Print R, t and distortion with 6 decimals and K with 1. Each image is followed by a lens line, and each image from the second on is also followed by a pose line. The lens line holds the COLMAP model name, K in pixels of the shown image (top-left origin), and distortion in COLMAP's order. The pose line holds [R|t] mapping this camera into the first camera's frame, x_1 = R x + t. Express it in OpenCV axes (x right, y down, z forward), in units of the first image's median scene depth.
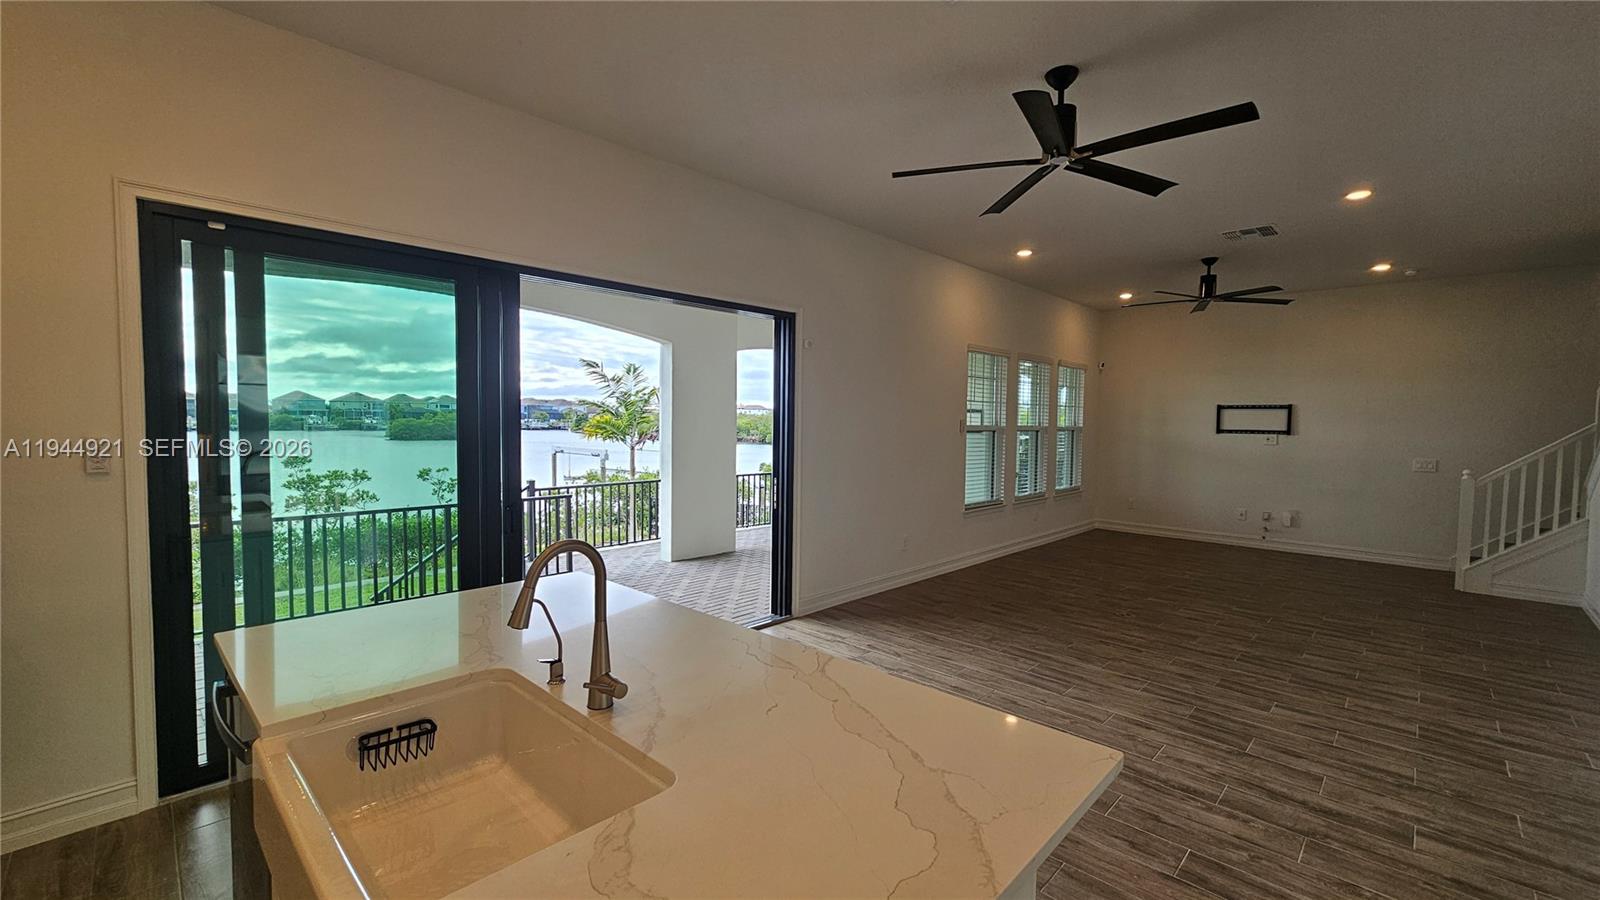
lens RADIAL K [[655.2, 0, 797.0], [0, 655.2, 451.4], [0, 0, 1]] dist [-0.002466, 0.000637]
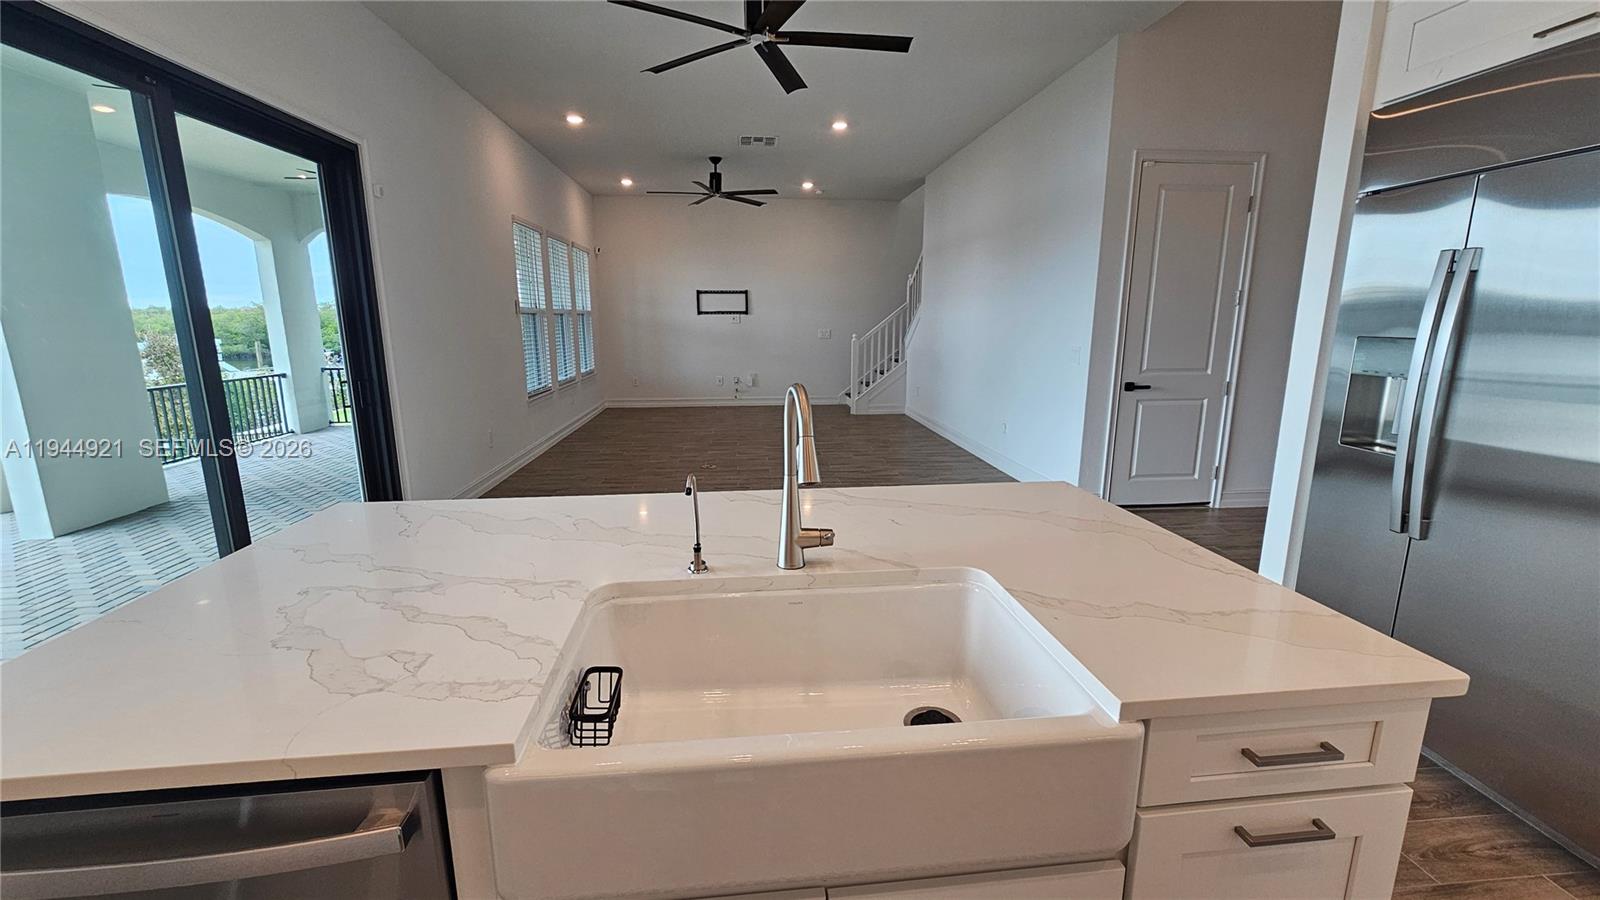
lens RADIAL K [[655.2, 0, 801.3], [0, 655.2, 451.5], [0, 0, 1]] dist [-0.002466, 0.000637]
pose [[0.651588, -0.167998, 0.739737, -0.236284], [0.048456, 0.982395, 0.180424, 0.016173], [-0.757024, -0.081717, 0.648257, 0.100947]]
